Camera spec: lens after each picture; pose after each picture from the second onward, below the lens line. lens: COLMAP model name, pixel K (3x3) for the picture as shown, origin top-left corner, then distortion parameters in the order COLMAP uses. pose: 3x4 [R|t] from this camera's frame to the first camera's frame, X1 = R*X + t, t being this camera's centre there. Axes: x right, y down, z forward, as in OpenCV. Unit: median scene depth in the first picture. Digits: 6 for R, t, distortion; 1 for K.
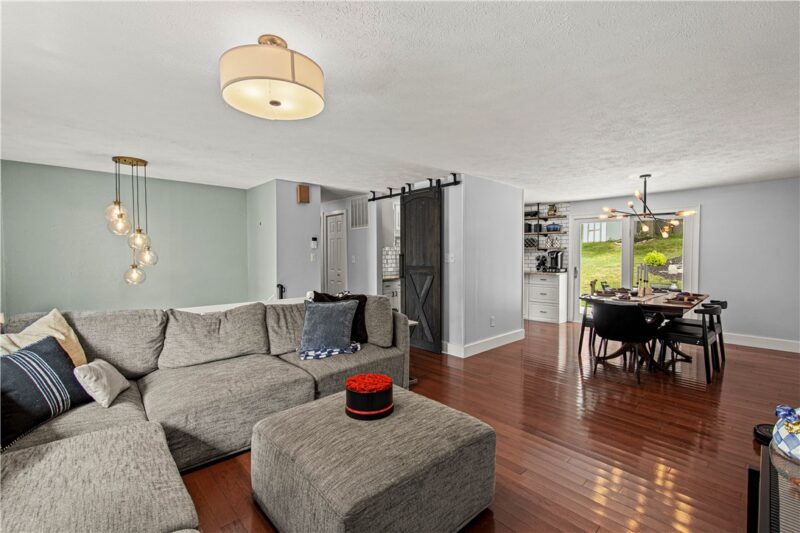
lens RADIAL K [[350.3, 0, 400.0], [0, 350.3, 266.5], [0, 0, 1]] dist [0.000651, 0.000055]
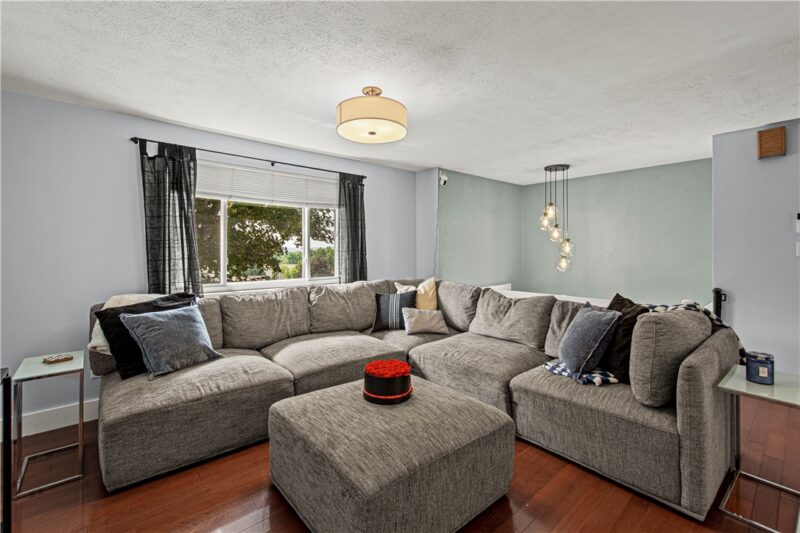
lens RADIAL K [[352.9, 0, 402.3], [0, 352.9, 246.8], [0, 0, 1]] dist [0.000546, 0.000097]
pose [[-0.025050, -0.004543, -0.999676, 0.550409], [-0.031276, 0.999504, -0.003758, -0.012808], [0.999197, 0.031172, -0.025180, 0.614407]]
